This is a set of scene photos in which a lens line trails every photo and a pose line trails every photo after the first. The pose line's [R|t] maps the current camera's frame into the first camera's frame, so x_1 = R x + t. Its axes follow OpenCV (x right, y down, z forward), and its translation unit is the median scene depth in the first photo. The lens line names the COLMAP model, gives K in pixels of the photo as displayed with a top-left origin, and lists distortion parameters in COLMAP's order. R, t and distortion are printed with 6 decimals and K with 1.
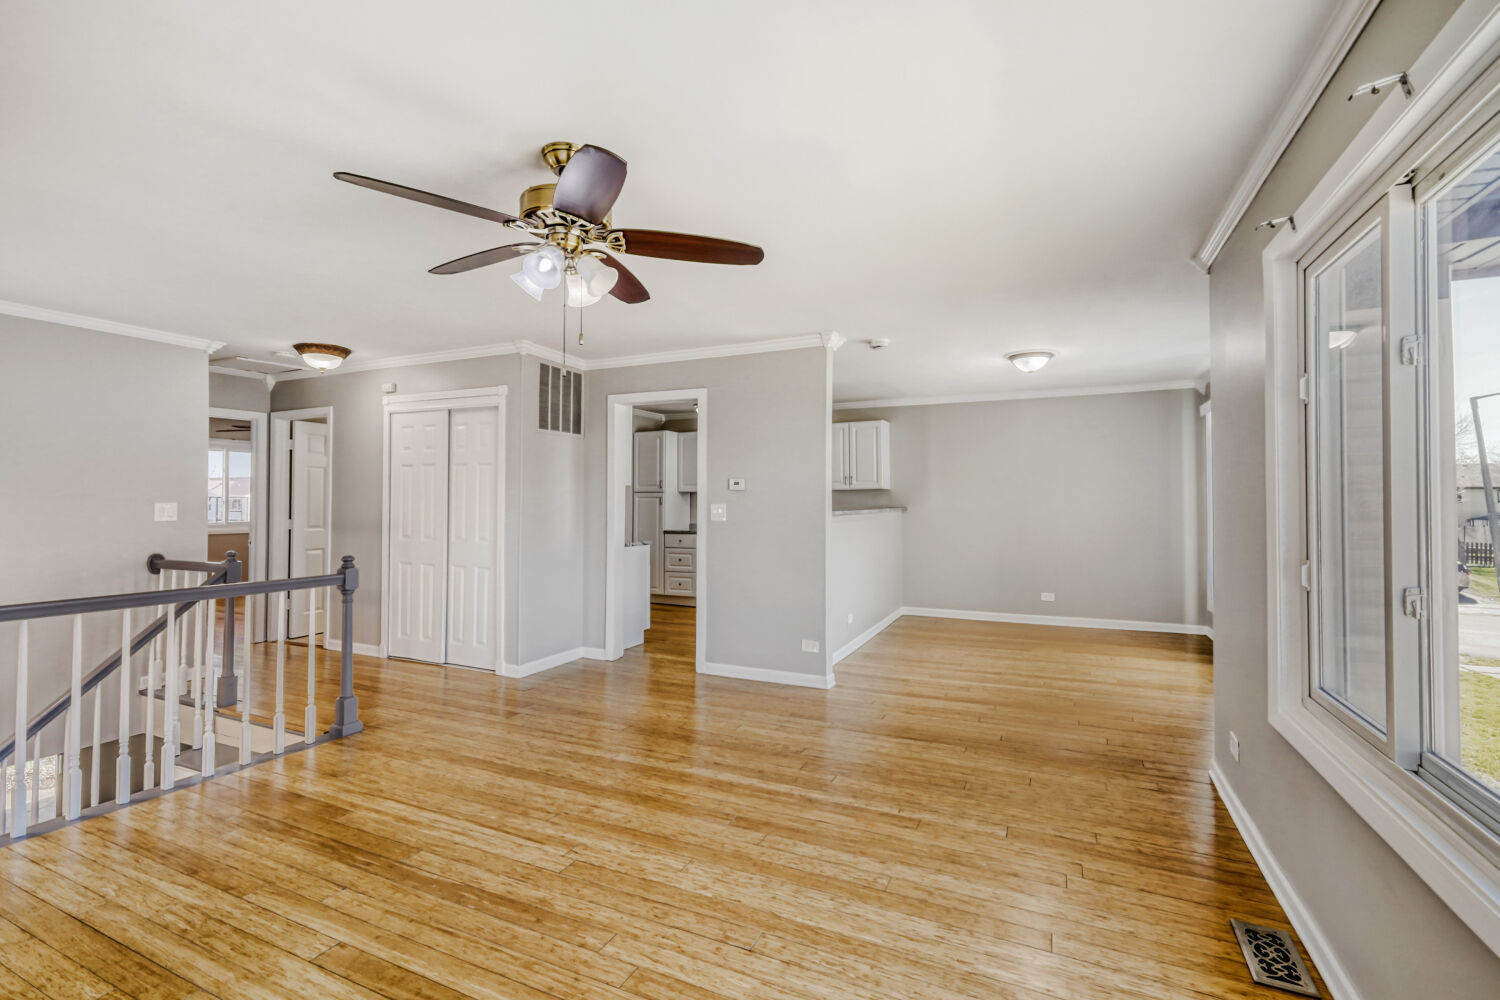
lens RADIAL K [[663.7, 0, 749.9], [0, 663.7, 500.9], [0, 0, 1]] dist [-0.002916, -0.000105]
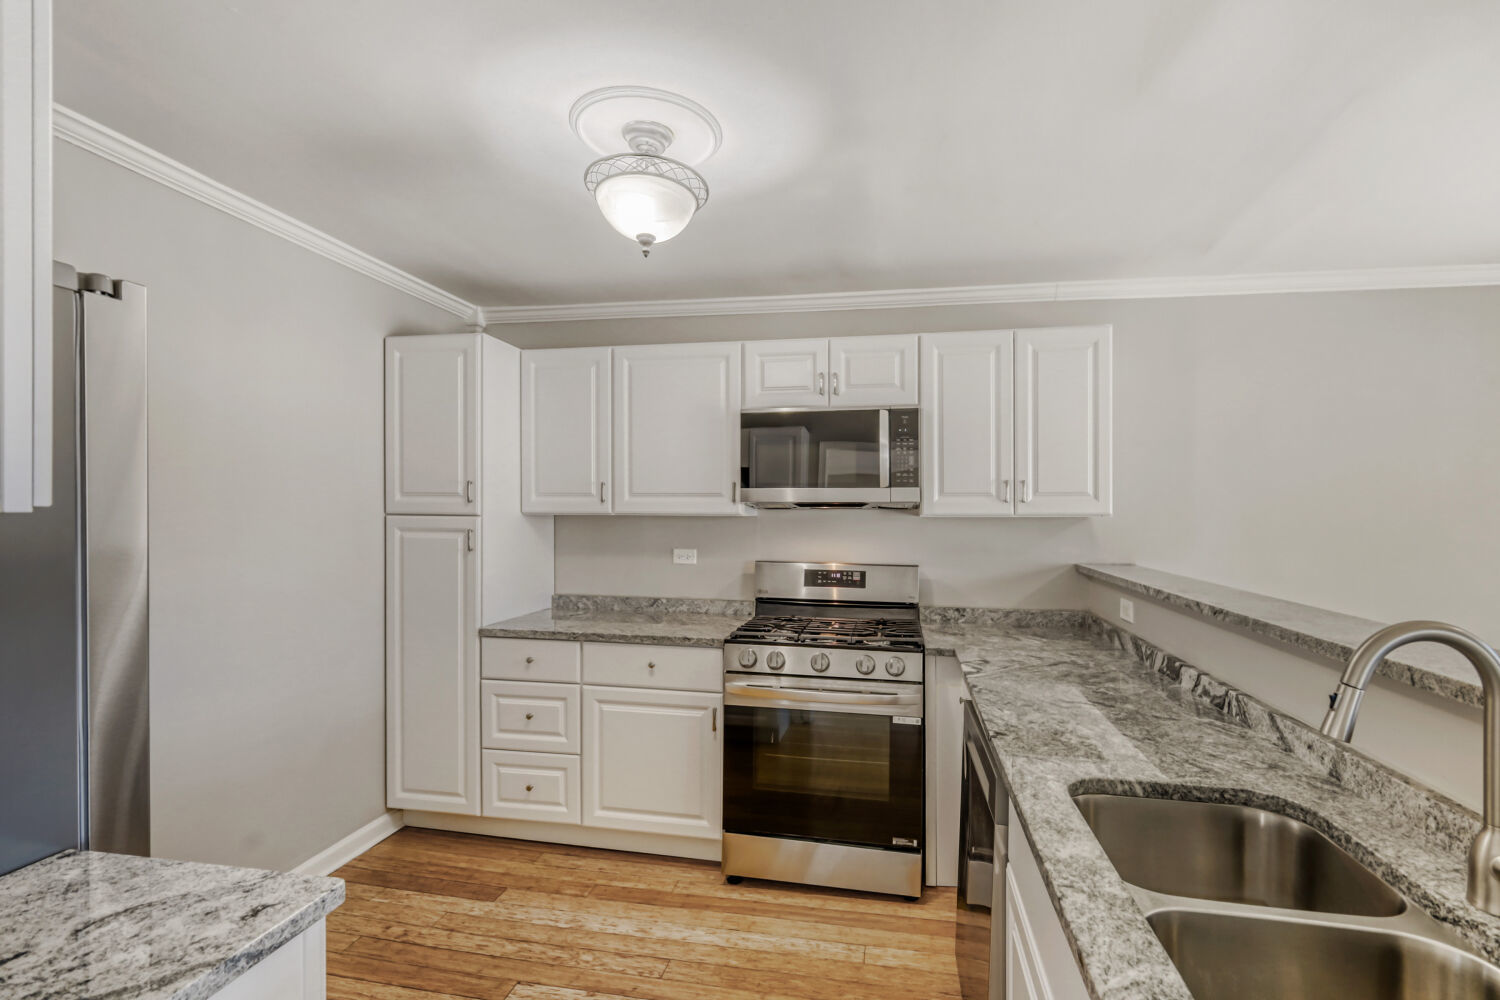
lens RADIAL K [[663.7, 0, 744.8], [0, 663.7, 495.8], [0, 0, 1]] dist [-0.002916, -0.000105]
pose [[0.970170, 0.002386, 0.242413, -0.078392], [-0.009819, 0.999518, 0.029460, -0.035072], [-0.242226, -0.030962, 0.969726, 0.628202]]
